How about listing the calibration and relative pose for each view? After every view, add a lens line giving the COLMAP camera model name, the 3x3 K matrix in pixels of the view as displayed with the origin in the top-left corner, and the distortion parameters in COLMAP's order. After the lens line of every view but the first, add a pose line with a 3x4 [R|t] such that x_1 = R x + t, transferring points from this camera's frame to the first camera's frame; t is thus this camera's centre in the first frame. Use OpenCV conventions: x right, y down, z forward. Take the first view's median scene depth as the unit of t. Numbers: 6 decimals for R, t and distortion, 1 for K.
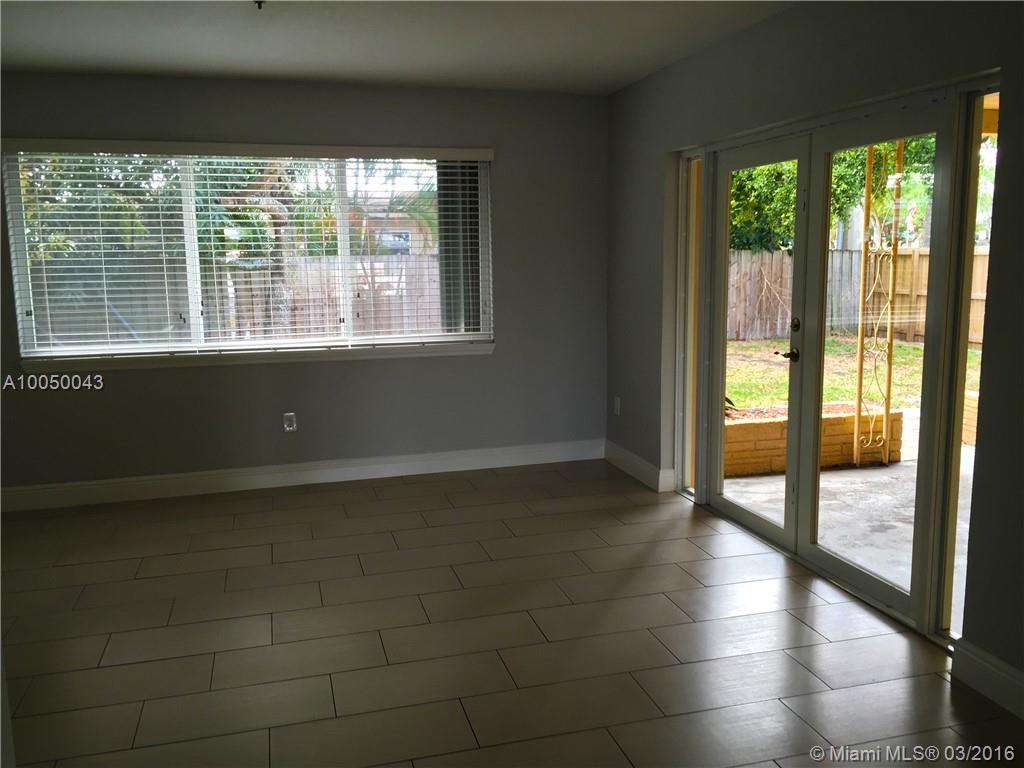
lens RADIAL K [[860.9, 0, 512.0], [0, 860.9, 384.0], [0, 0, 1]] dist [0.004840, -0.002498]
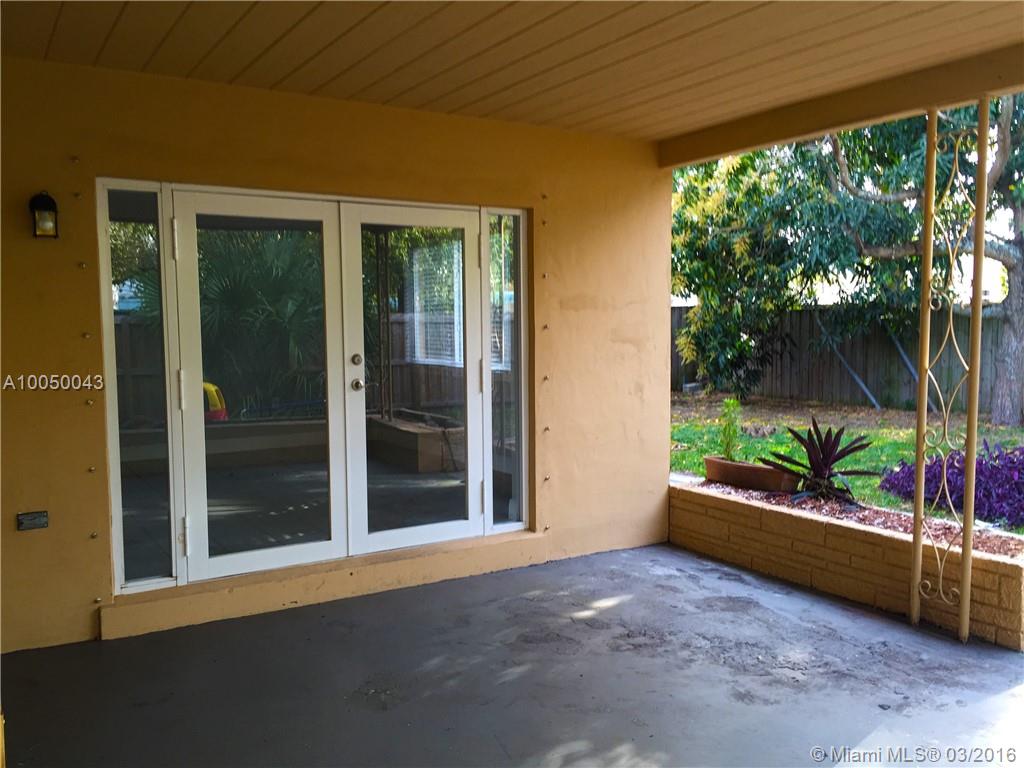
lens RADIAL K [[860.9, 0, 512.0], [0, 860.9, 384.0], [0, 0, 1]] dist [0.004840, -0.002498]
pose [[0.290832, 0.080944, -0.953344, 0.978902], [-0.144366, 0.988719, 0.039907, -0.067305], [0.945820, 0.126024, 0.299237, 0.544827]]
